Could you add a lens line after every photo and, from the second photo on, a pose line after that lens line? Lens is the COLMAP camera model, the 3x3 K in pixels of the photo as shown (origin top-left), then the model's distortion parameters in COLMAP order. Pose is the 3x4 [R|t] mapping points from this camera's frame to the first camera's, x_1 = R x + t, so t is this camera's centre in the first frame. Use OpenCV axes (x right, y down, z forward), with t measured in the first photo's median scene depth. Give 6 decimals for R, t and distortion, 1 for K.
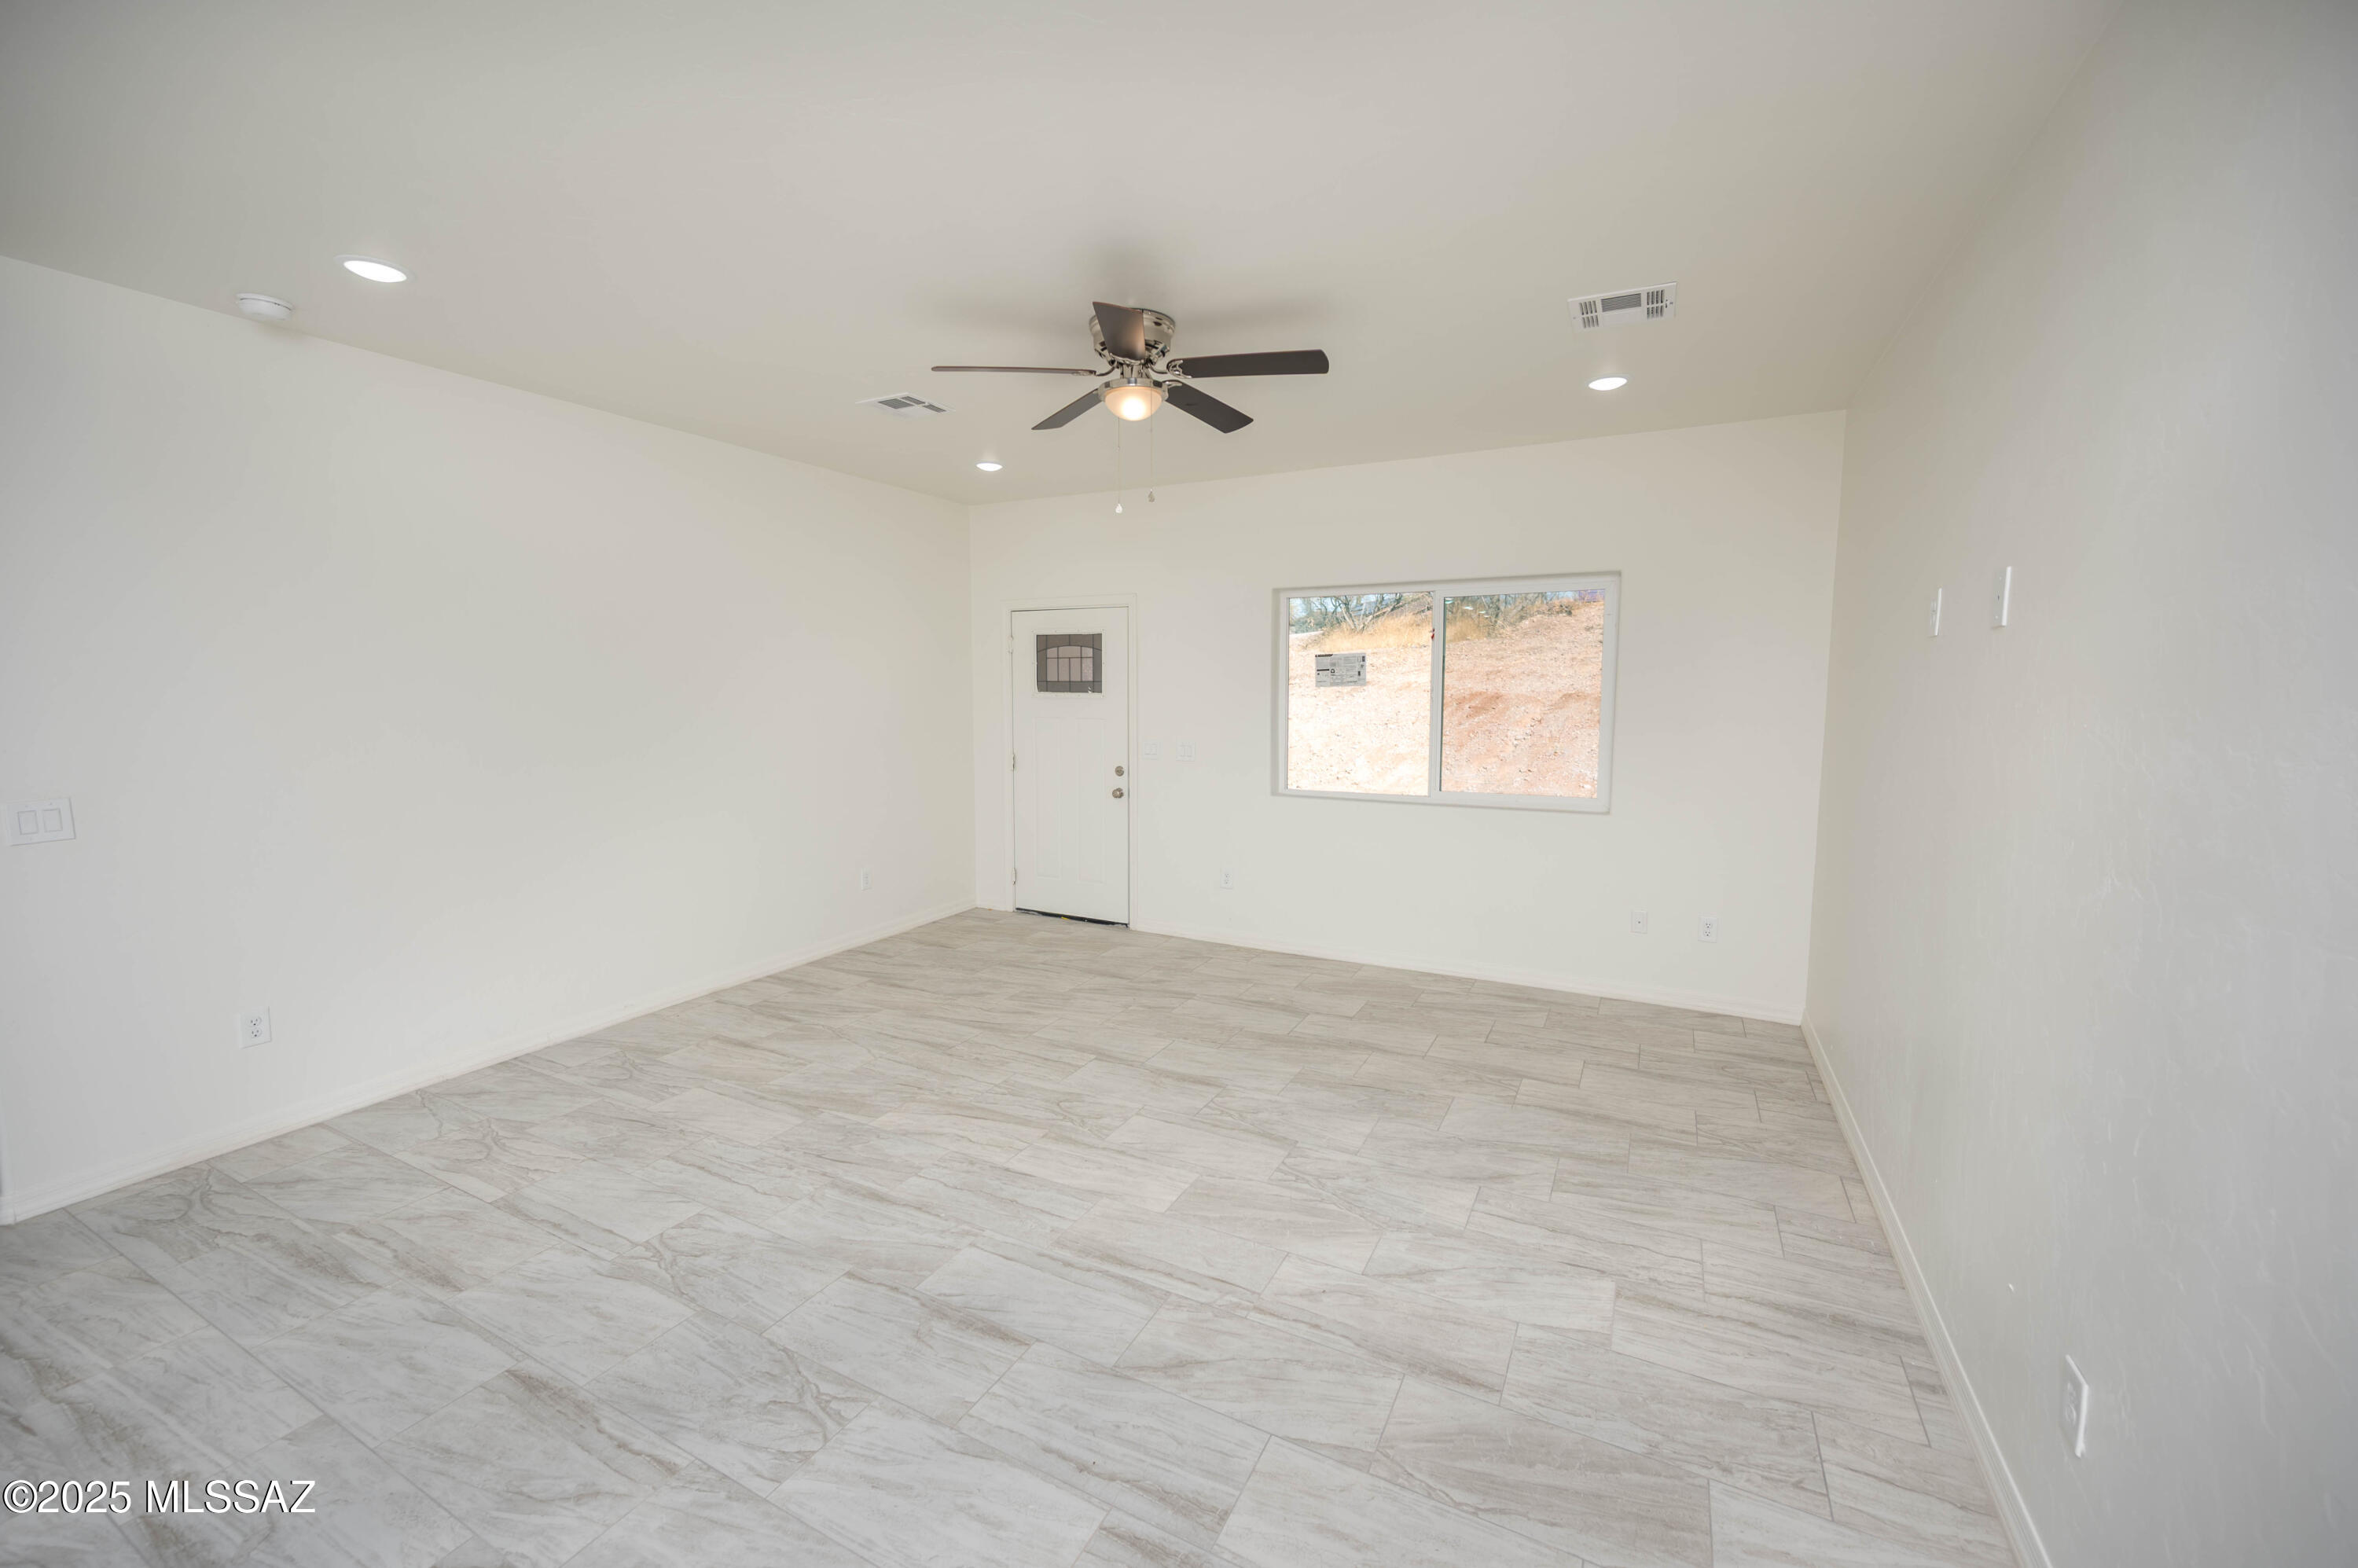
lens RADIAL K [[934.5, 0, 1185.9], [0, 934.5, 811.2], [0, 0, 1]] dist [0.003396, -0.001543]
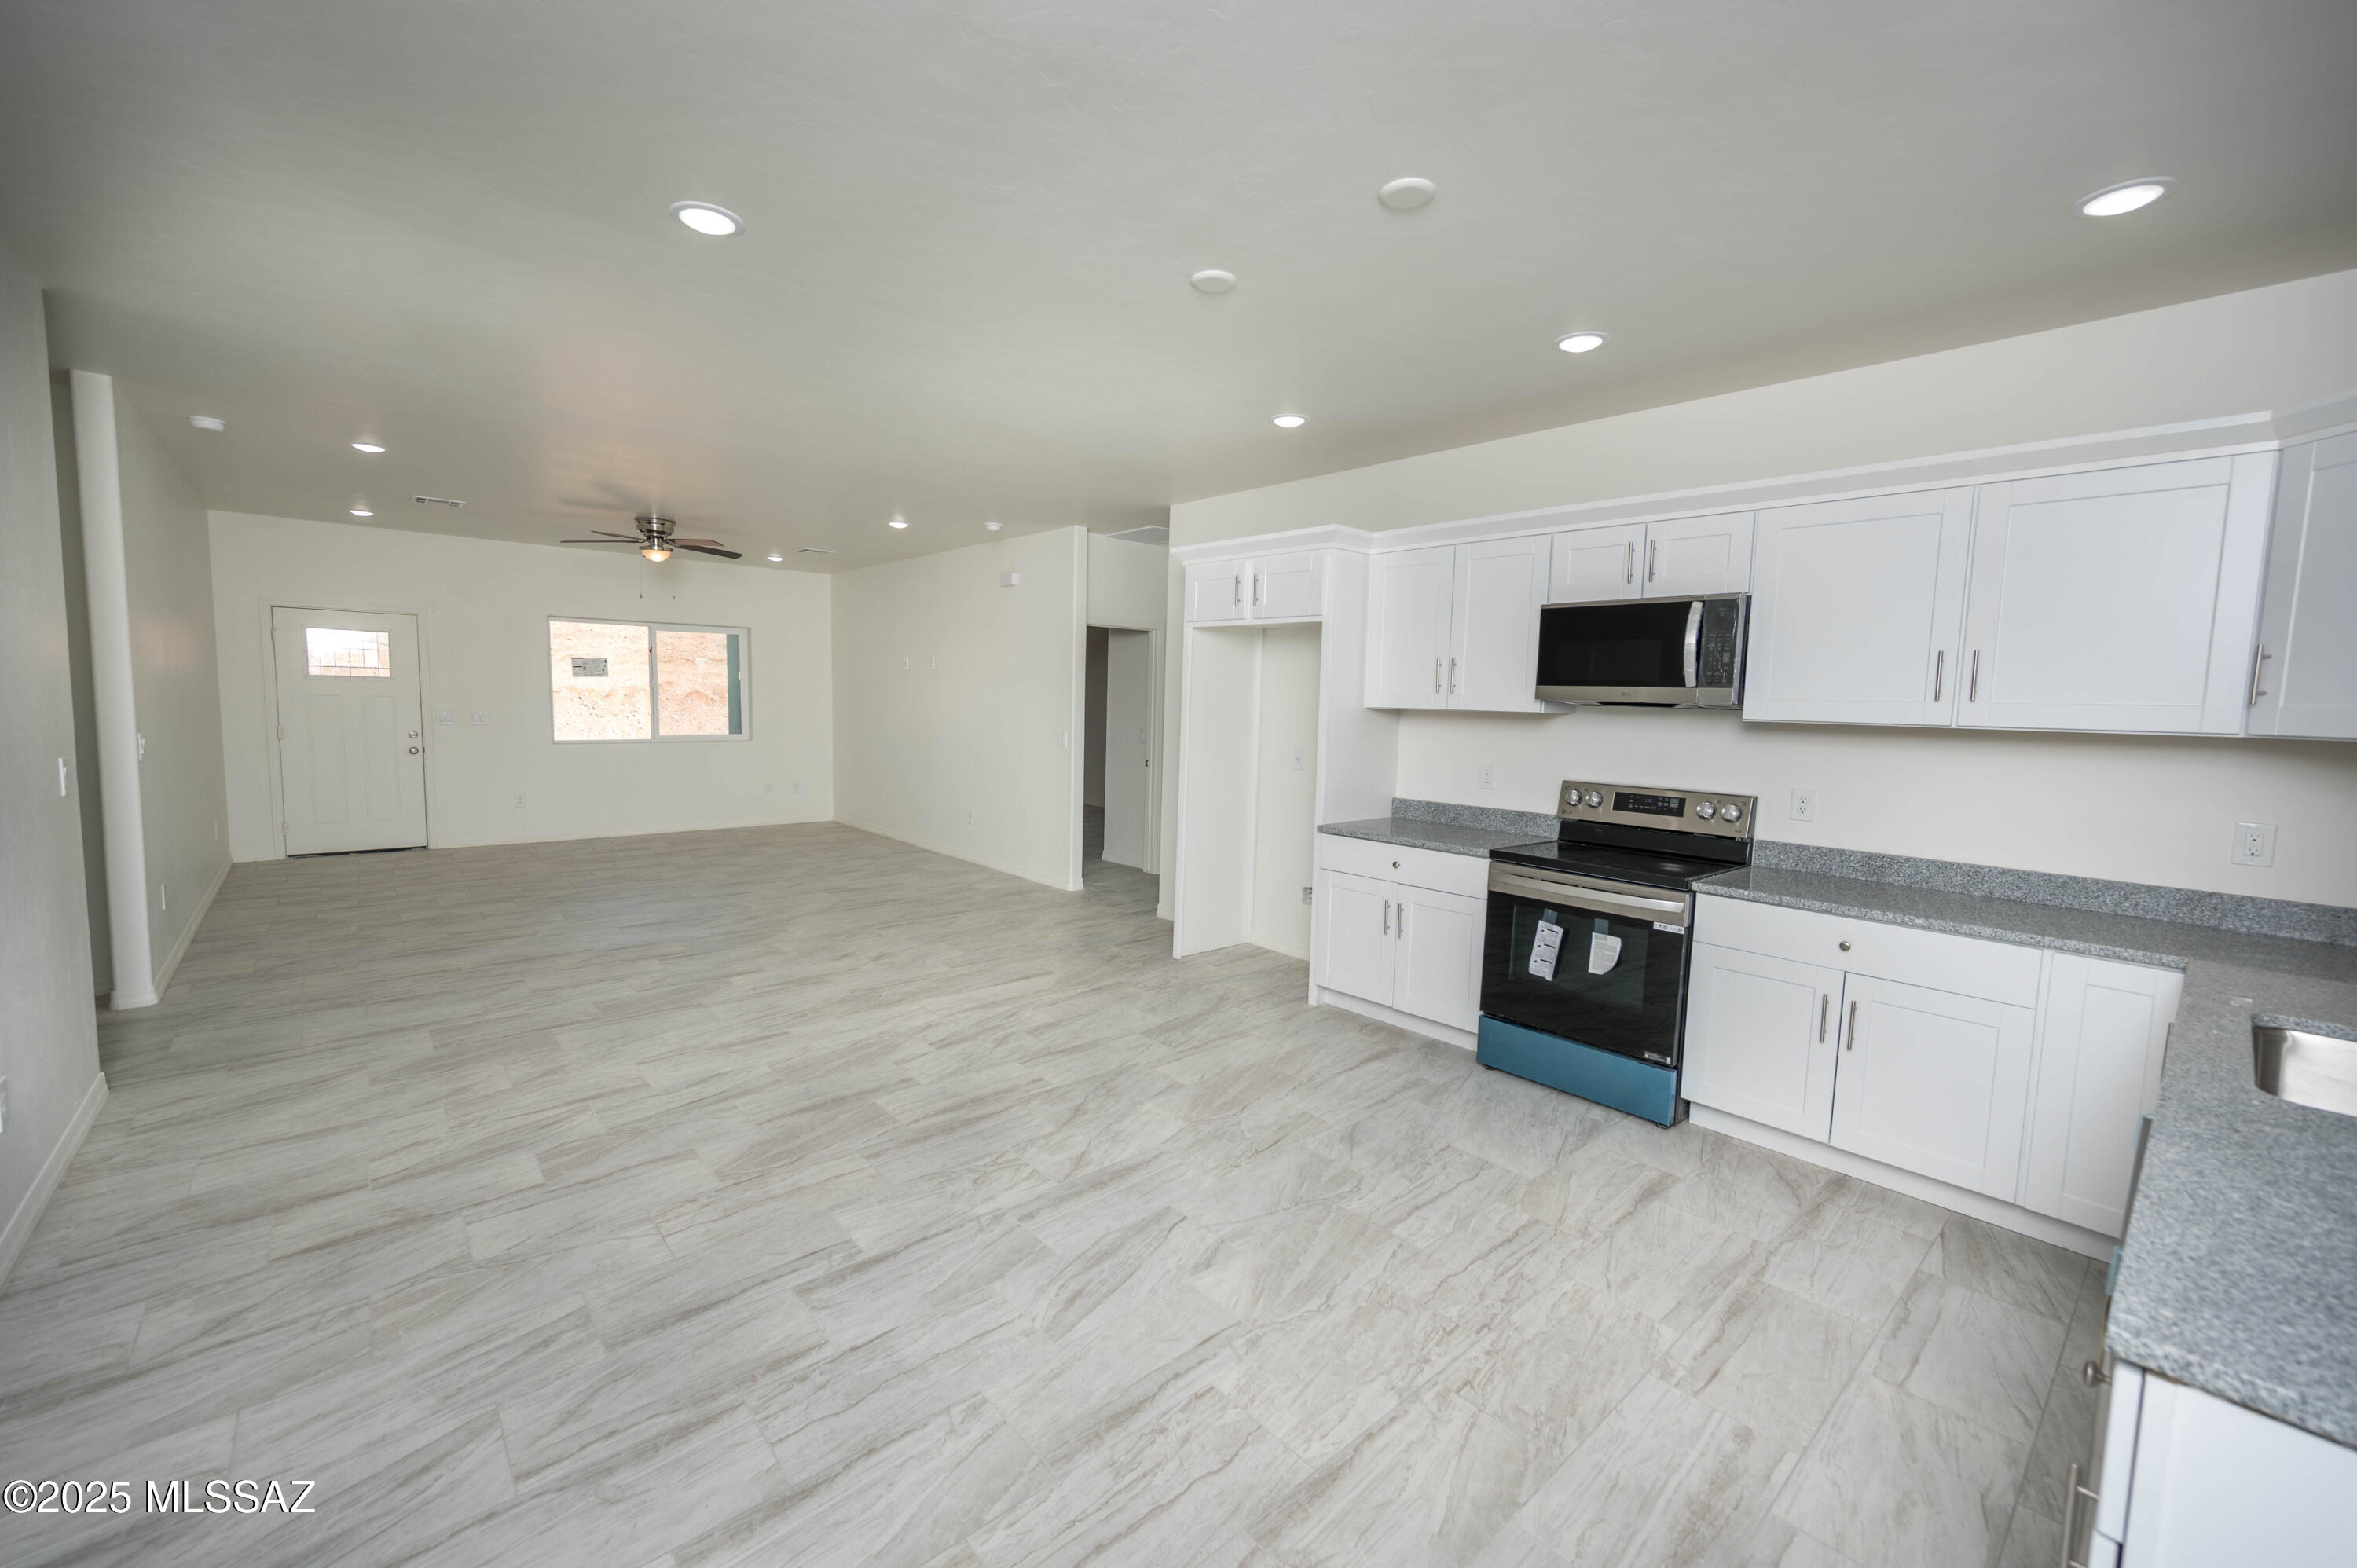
lens RADIAL K [[934.1, 0, 1184.4], [0, 934.1, 789.8], [0, 0, 1]] dist [0.003396, -0.001543]
pose [[0.364559, -0.087448, 0.927065, -1.556692], [0.105390, 0.993058, 0.052230, 0.141959], [-0.925197, 0.078662, 0.371244, -0.919422]]
